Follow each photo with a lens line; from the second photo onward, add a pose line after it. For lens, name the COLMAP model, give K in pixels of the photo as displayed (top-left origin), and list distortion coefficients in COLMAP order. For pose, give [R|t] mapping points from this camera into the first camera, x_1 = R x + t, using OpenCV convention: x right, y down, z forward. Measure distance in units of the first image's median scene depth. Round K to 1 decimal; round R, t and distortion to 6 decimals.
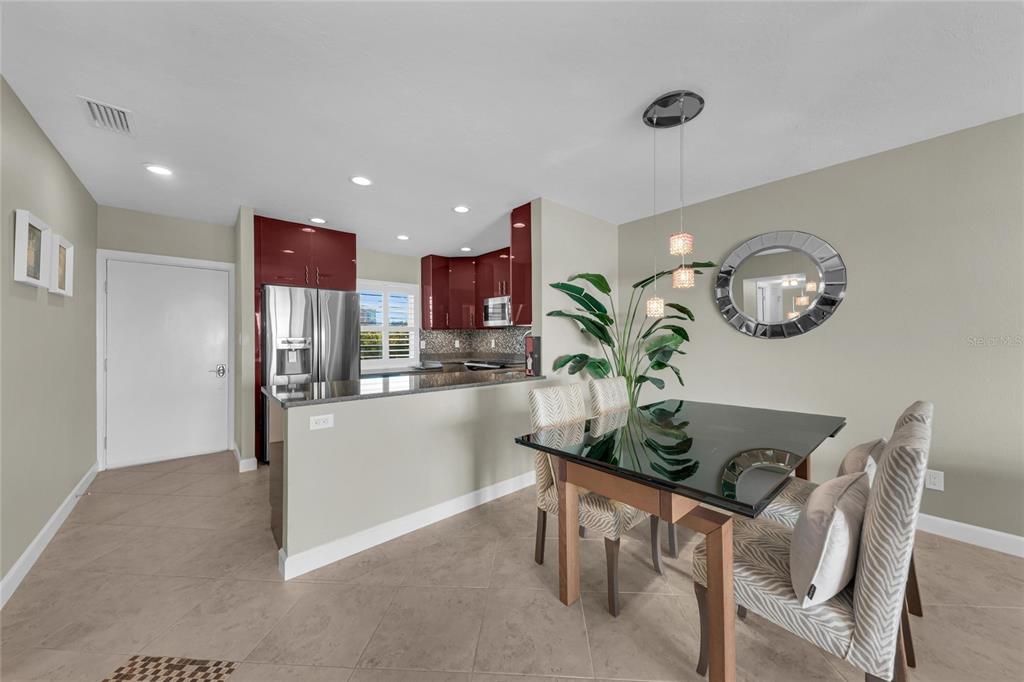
lens RADIAL K [[355.8, 0, 547.2], [0, 355.8, 337.7], [0, 0, 1]] dist [-0.000227, -0.000051]
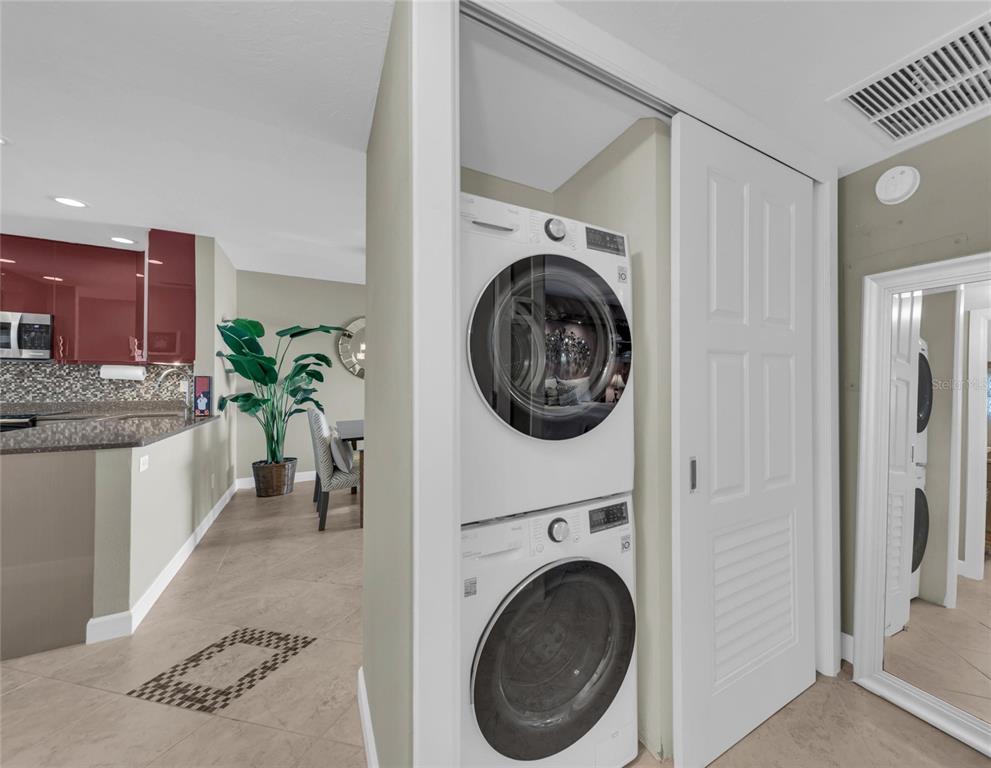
lens RADIAL K [[400.7, 0, 495.5], [0, 400.7, 384.0], [0, 0, 1]] dist [0.000033, 0.000007]
pose [[0.364094, 0.000878, 0.931362, -0.772201], [-0.006854, 0.999975, 0.001737, 0.010573], [-0.931337, -0.007016, 0.364091, -0.151087]]
